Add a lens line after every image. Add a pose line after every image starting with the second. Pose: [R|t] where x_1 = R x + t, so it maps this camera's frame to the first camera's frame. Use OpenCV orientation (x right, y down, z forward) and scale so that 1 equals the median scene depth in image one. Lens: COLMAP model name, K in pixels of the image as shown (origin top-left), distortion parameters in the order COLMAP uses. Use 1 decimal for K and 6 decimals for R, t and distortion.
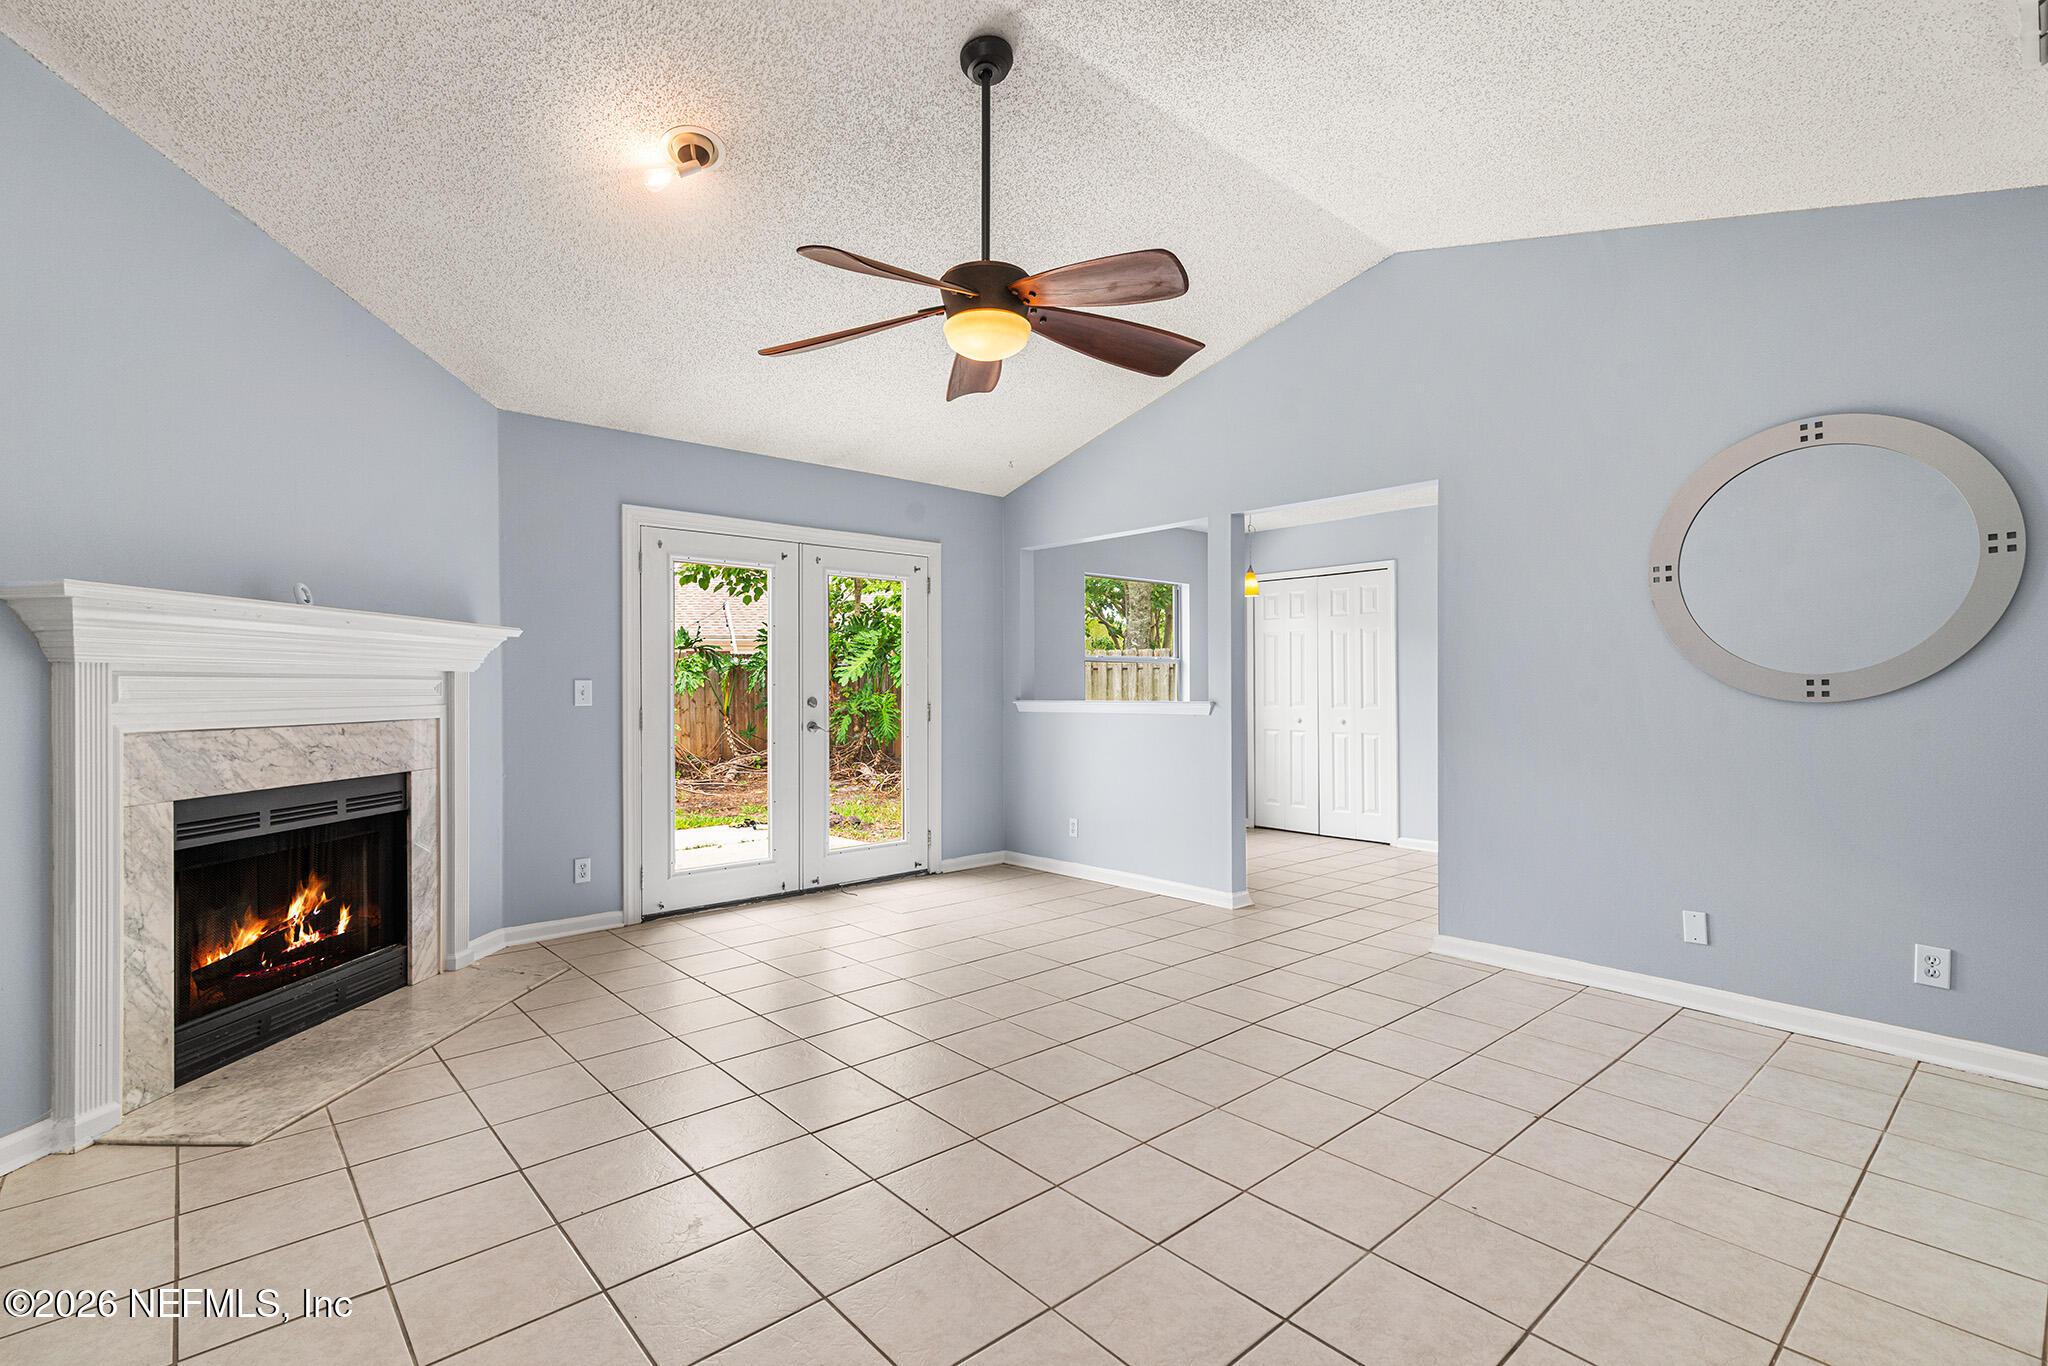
lens RADIAL K [[941.0, 0, 1018.2], [0, 941.0, 683.4], [0, 0, 1]] dist [0.013607, -0.001243]
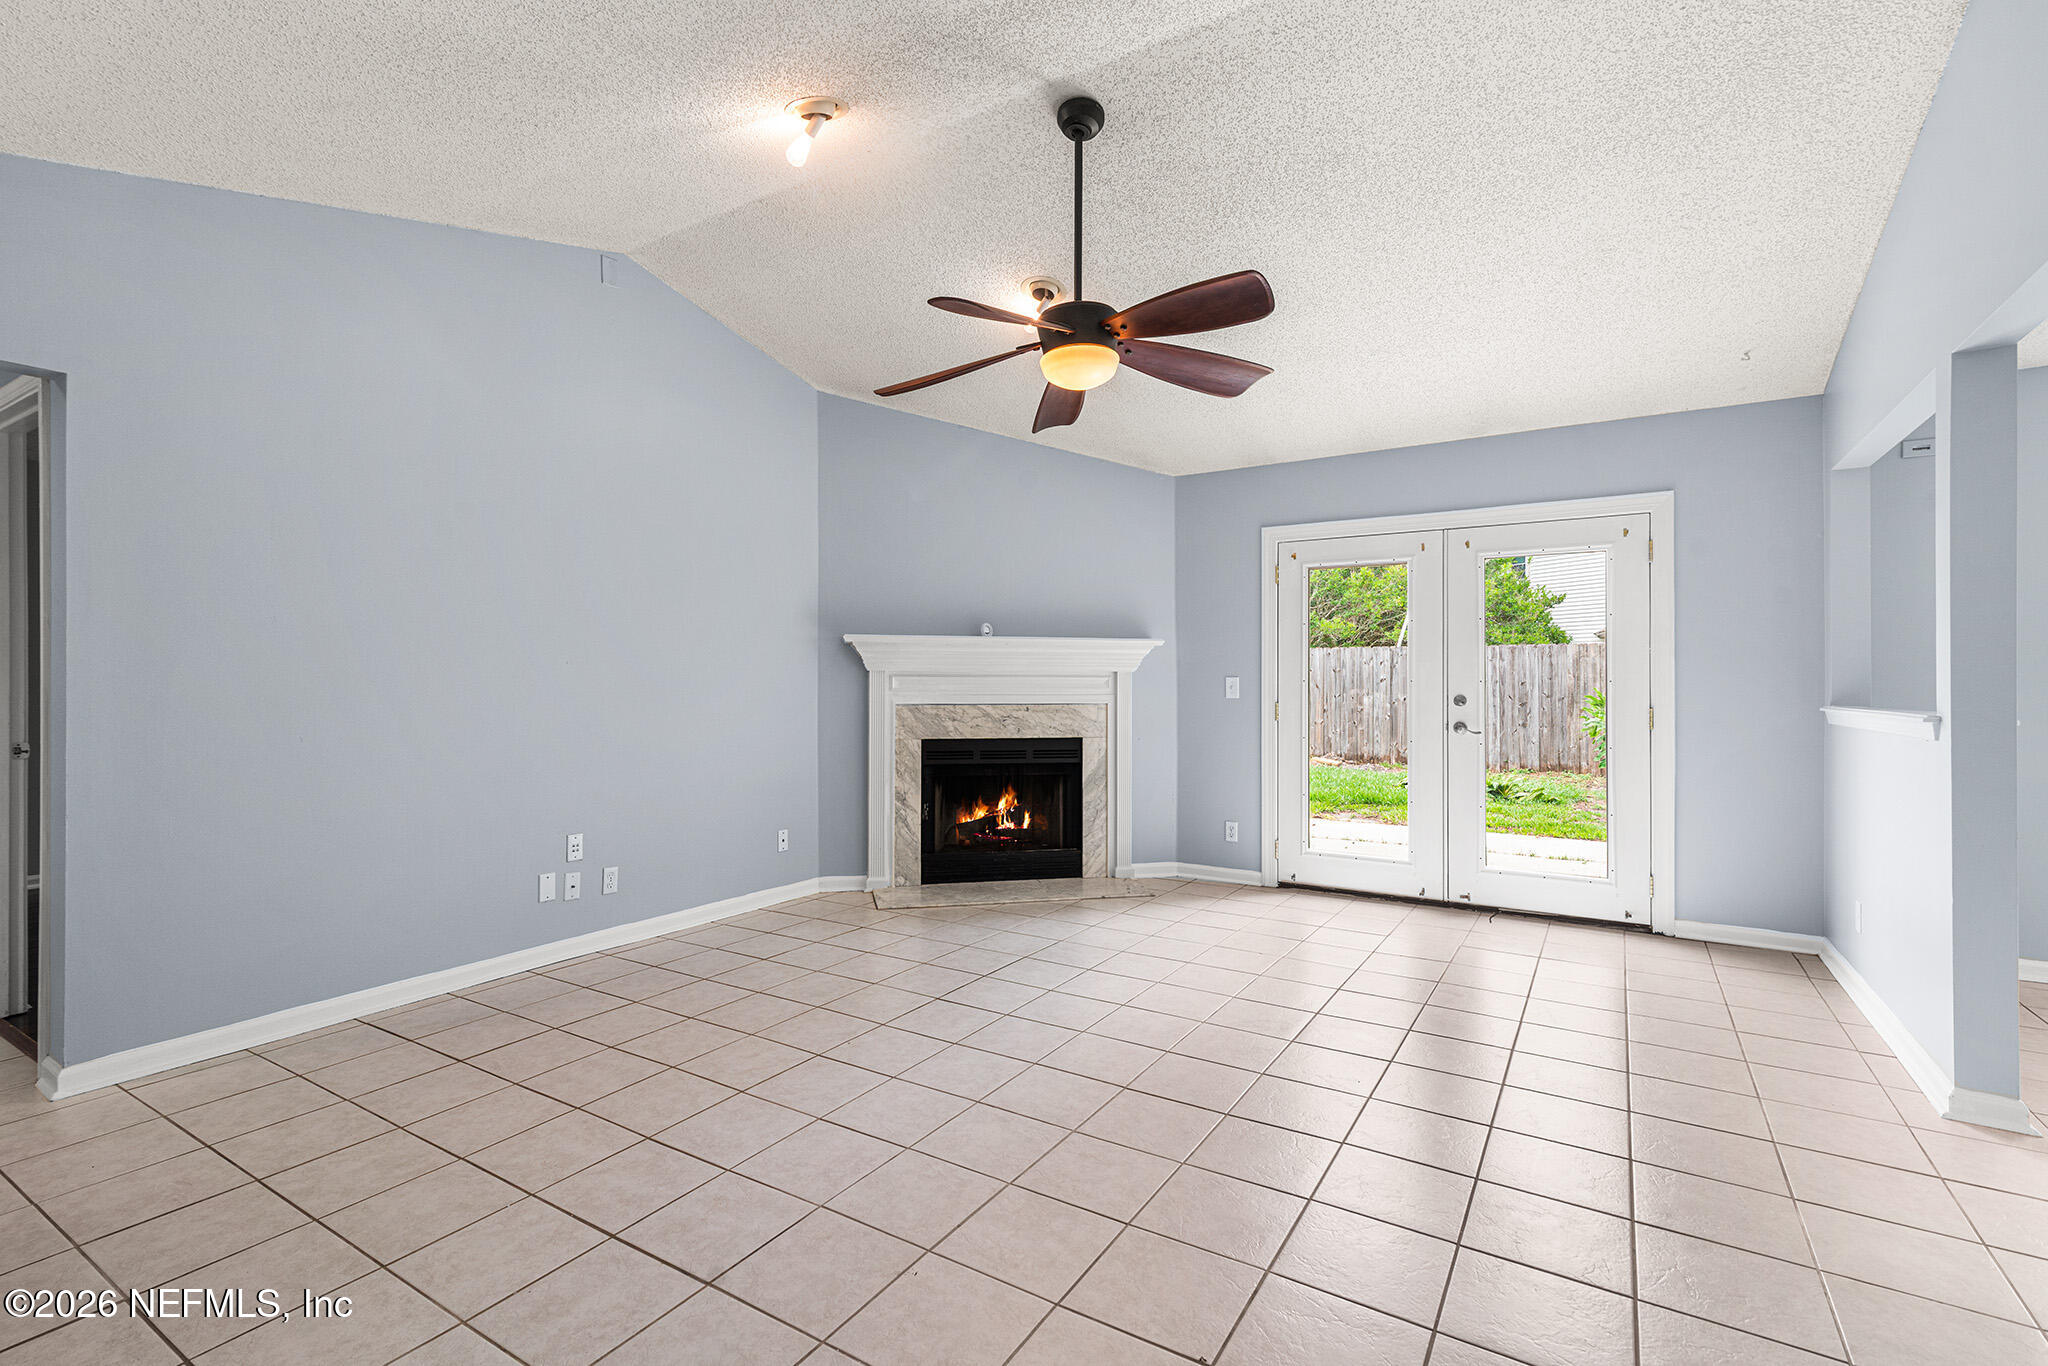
lens RADIAL K [[932.9, 0, 1024.5], [0, 932.9, 677.3], [0, 0, 1]] dist [0.012987, -0.000941]
pose [[0.281077, -0.001338, -0.959684, 0.781144], [0.000984, 0.999999, -0.001106, -0.002696], [0.959685, -0.000634, 0.281078, 0.490398]]
